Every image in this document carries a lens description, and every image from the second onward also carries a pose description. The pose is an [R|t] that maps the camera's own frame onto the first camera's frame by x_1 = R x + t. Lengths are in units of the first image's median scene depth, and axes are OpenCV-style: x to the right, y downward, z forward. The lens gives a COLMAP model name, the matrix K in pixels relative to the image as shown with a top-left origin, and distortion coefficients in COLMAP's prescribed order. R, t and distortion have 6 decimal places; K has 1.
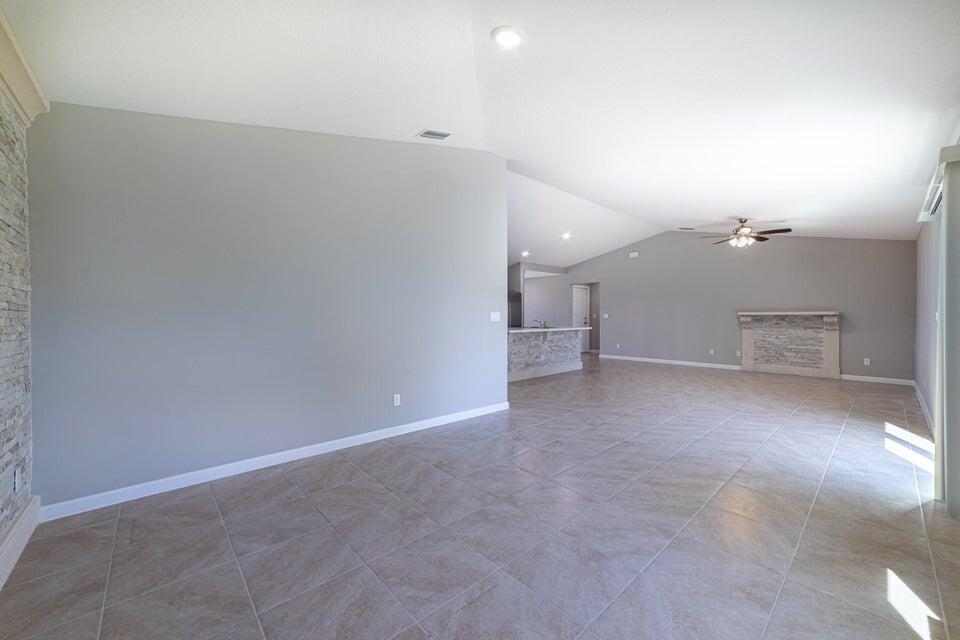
lens RADIAL K [[370.2, 0, 481.5], [0, 370.2, 318.9], [0, 0, 1]] dist [-0.001147, -0.000112]
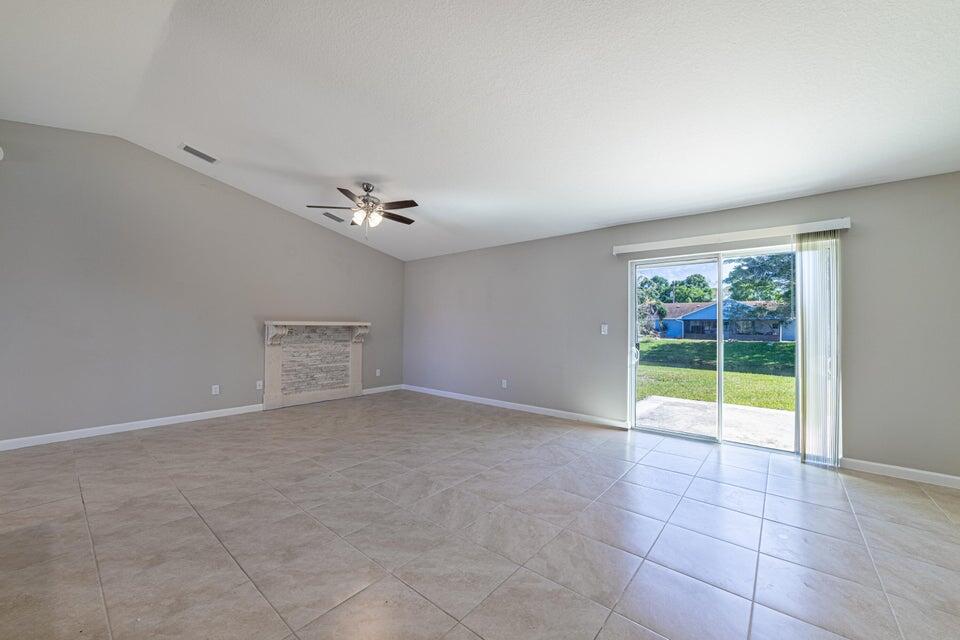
lens RADIAL K [[374.2, 0, 484.7], [0, 374.2, 318.4], [0, 0, 1]] dist [-0.008385, 0.005297]
pose [[-0.135609, 0.022884, 0.990498, -0.003296], [0.002057, 0.999738, -0.022816, -0.007160], [-0.990760, -0.001057, -0.135621, 0.782023]]
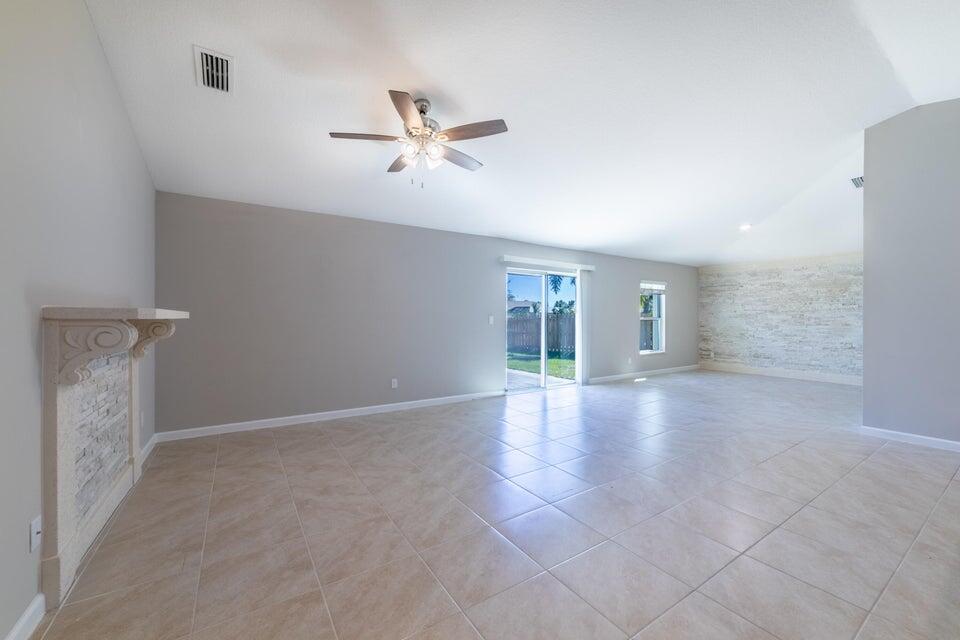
lens RADIAL K [[374.2, 0, 484.7], [0, 374.2, 318.4], [0, 0, 1]] dist [-0.008385, 0.005297]
pose [[-0.988587, -0.000496, 0.150653, 0.499456], [0.000981, 0.999952, 0.009730, -0.012755], [-0.150650, 0.009767, -0.988539, 1.274168]]
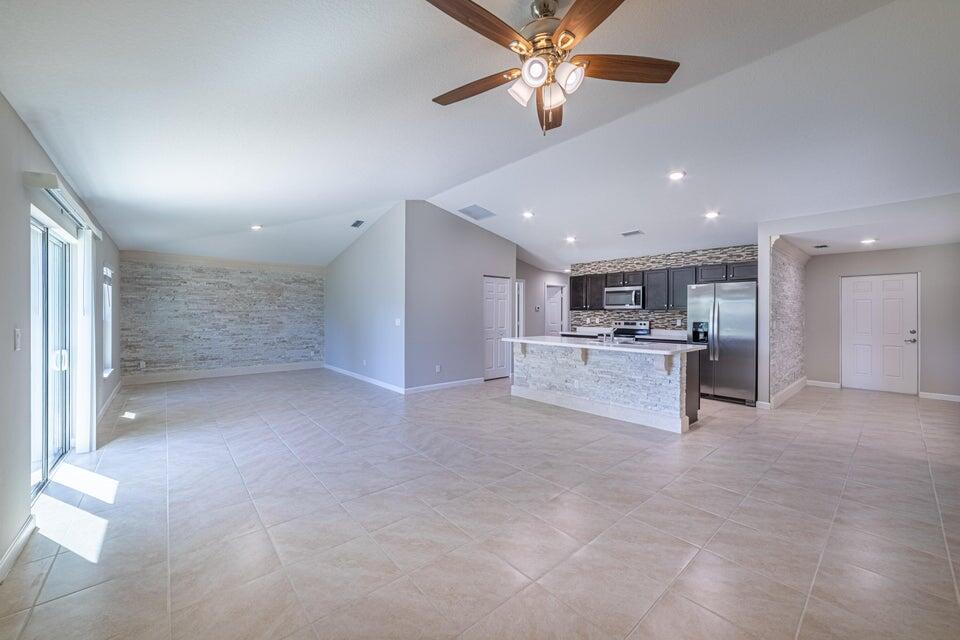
lens RADIAL K [[370.2, 0, 481.5], [0, 370.2, 318.9], [0, 0, 1]] dist [-0.001147, -0.000112]
pose [[-0.032098, 0.016980, -0.999340, 0.877197], [-0.012313, 0.999773, 0.017383, -0.027495], [0.999409, 0.012863, -0.031881, 0.856689]]
